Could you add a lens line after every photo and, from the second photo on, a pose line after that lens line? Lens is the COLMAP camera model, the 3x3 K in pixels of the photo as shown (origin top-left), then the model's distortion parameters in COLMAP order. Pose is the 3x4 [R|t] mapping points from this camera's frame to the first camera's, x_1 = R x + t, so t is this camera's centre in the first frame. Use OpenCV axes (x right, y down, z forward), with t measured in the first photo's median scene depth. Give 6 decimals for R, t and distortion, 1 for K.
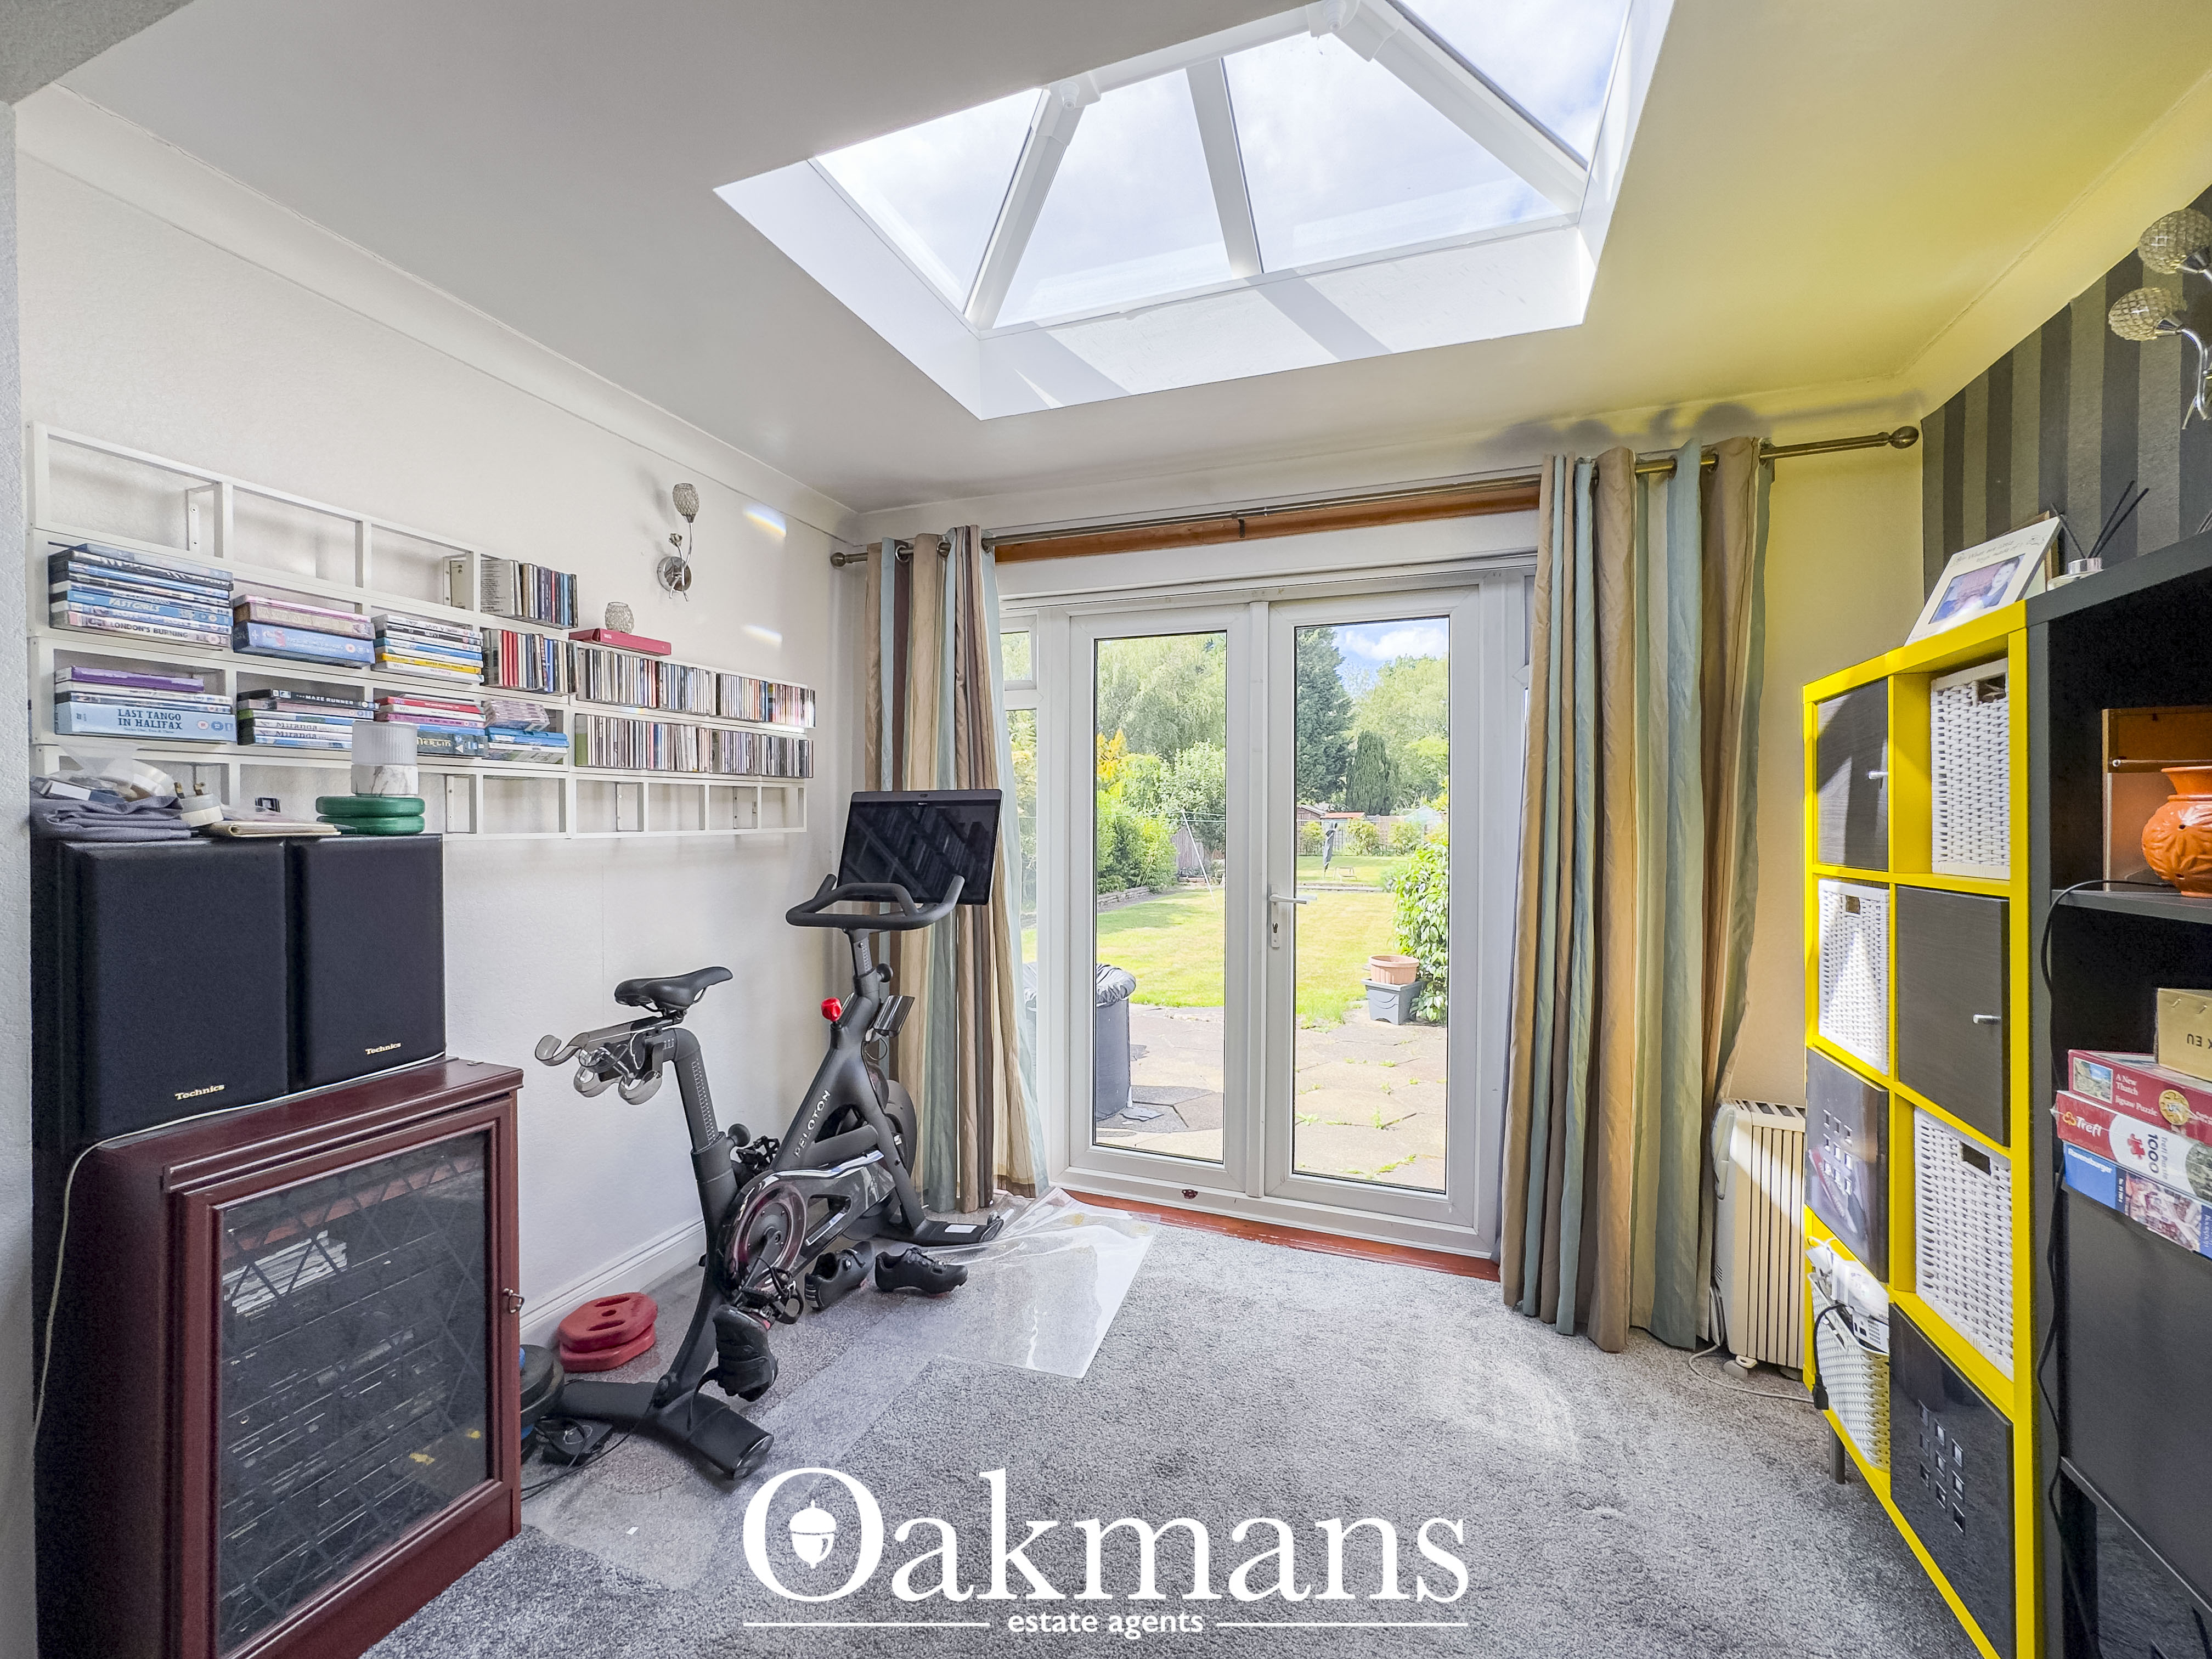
lens RADIAL K [[897.1, 0, 1105.1], [0, 897.1, 833.0], [0, 0, 1]] dist [-0.028723, 0.012800]
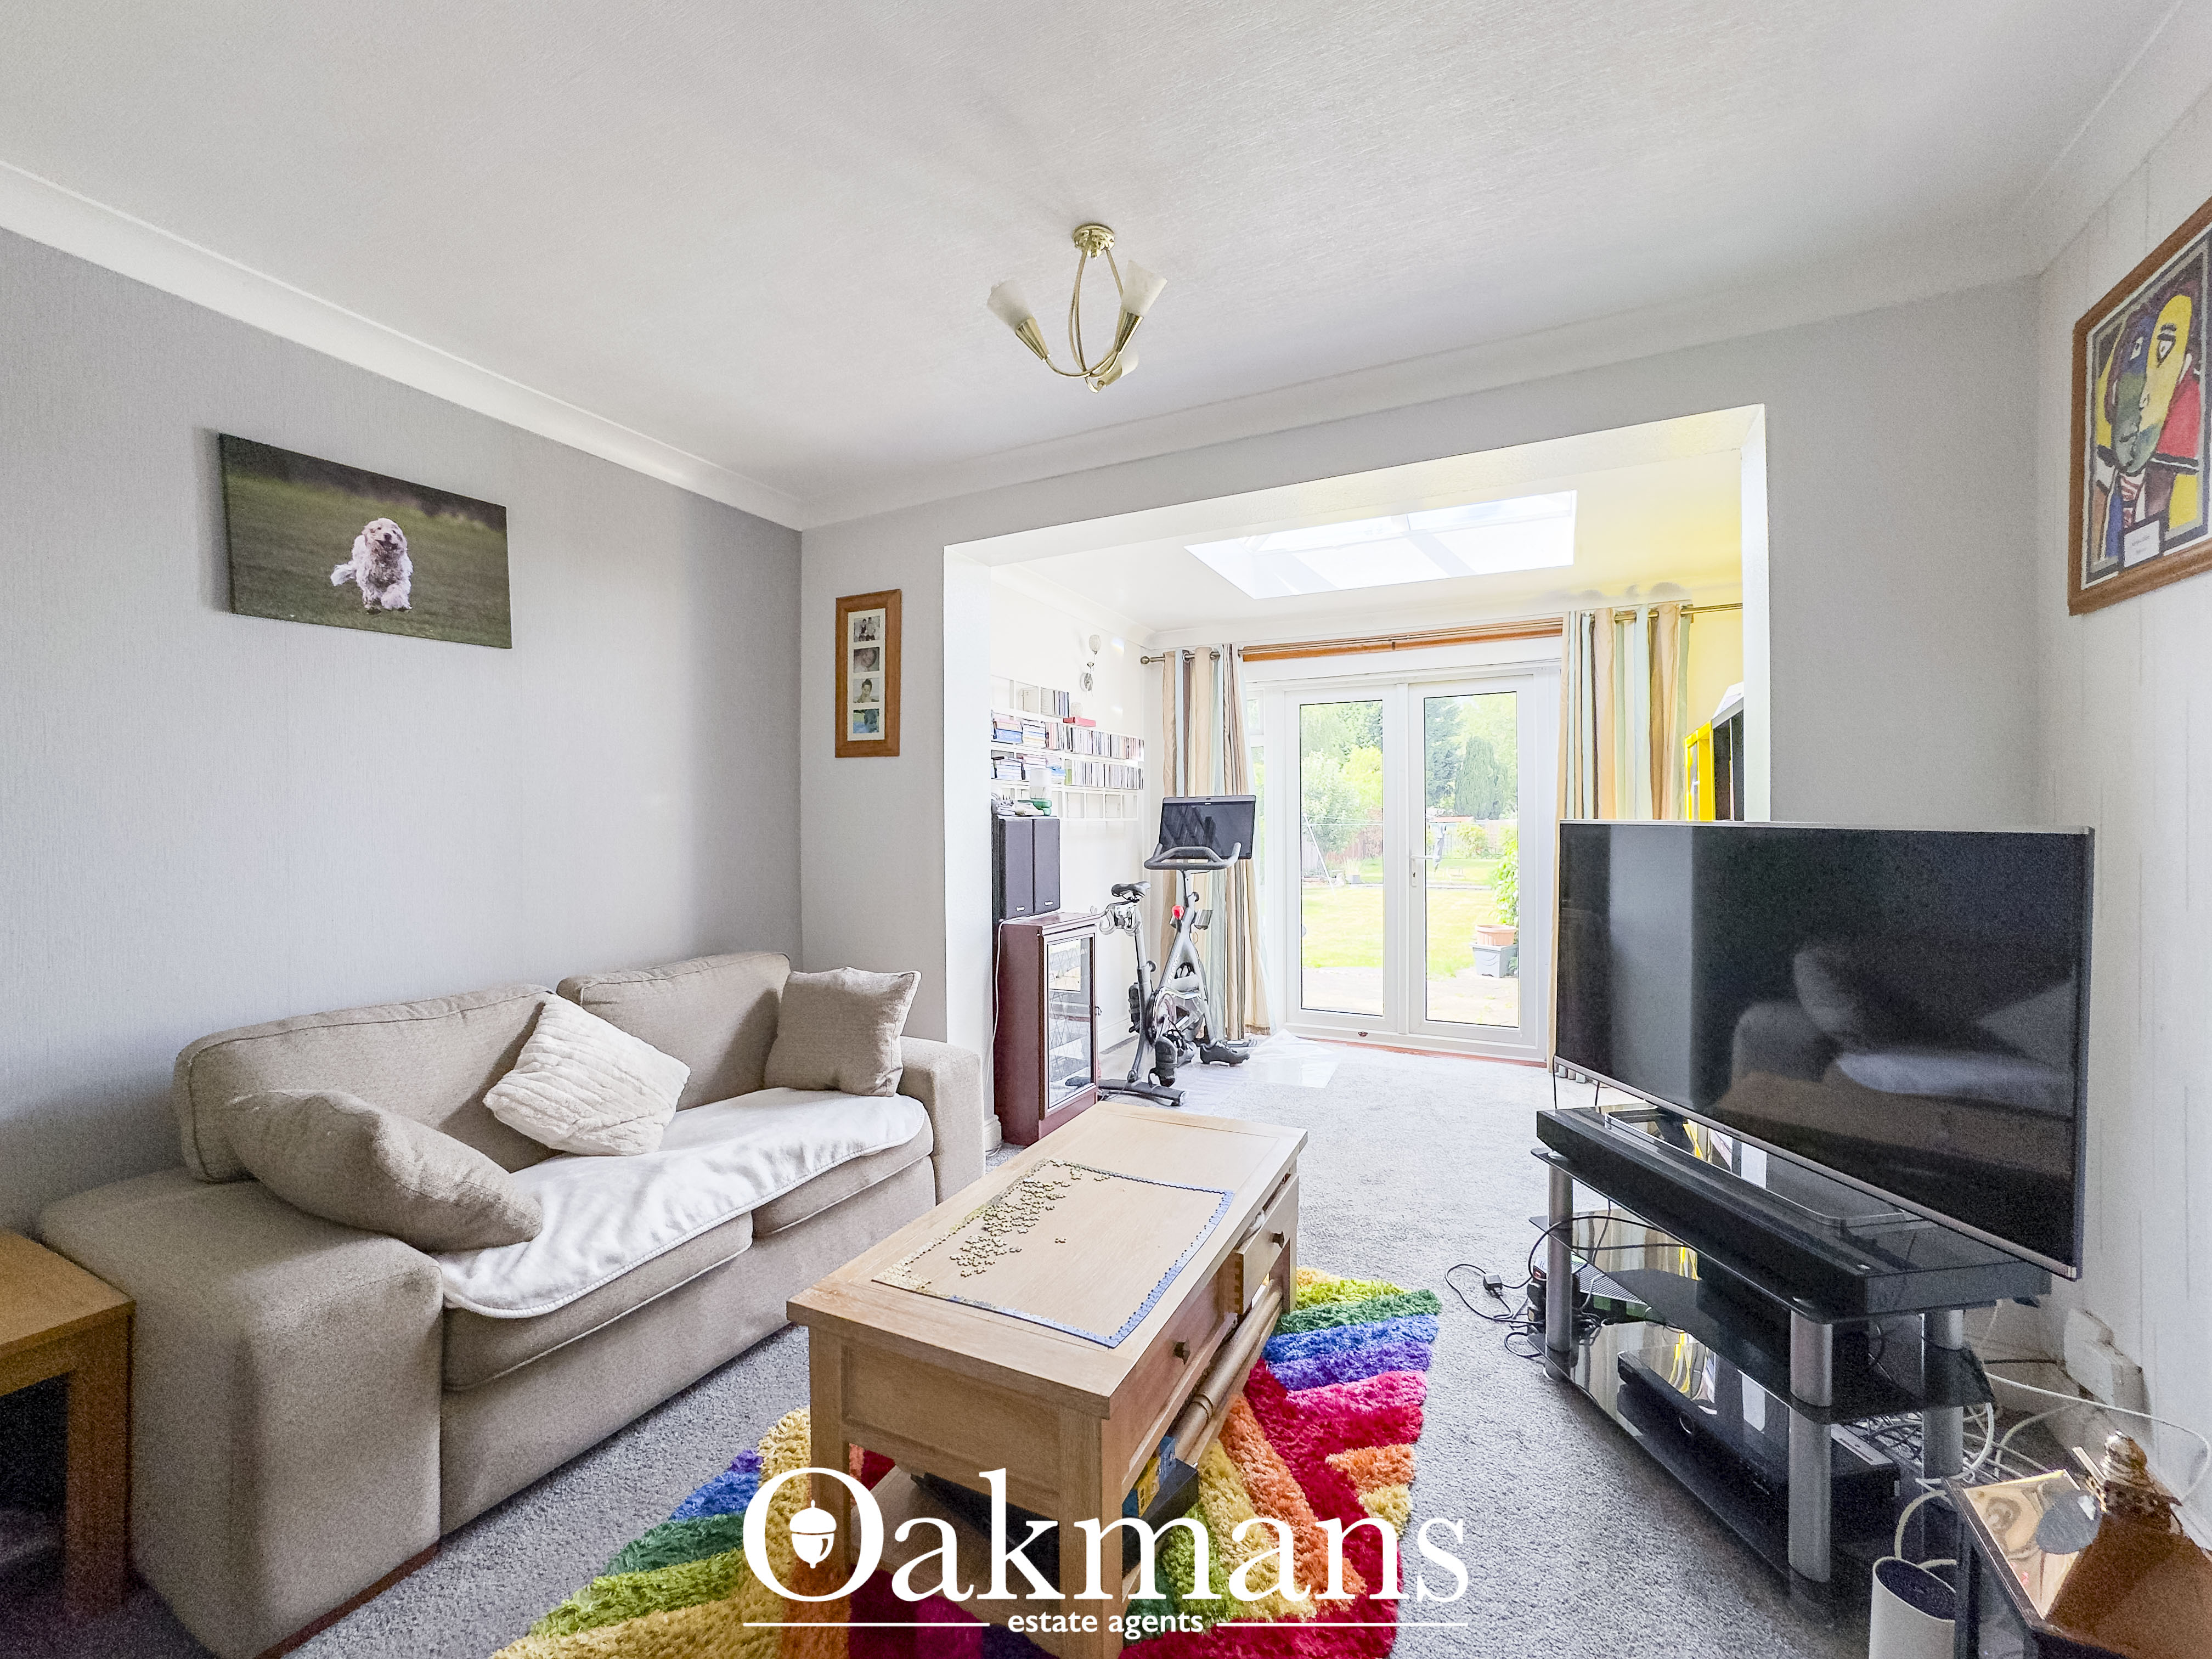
lens RADIAL K [[897.1, 0, 1110.8], [0, 897.1, 833.0], [0, 0, 1]] dist [-0.028723, 0.012800]
pose [[0.994513, -0.008791, -0.104248, -0.241393], [0.007728, 0.999914, -0.010592, 0.048516], [0.104332, 0.009728, 0.994495, -0.882420]]
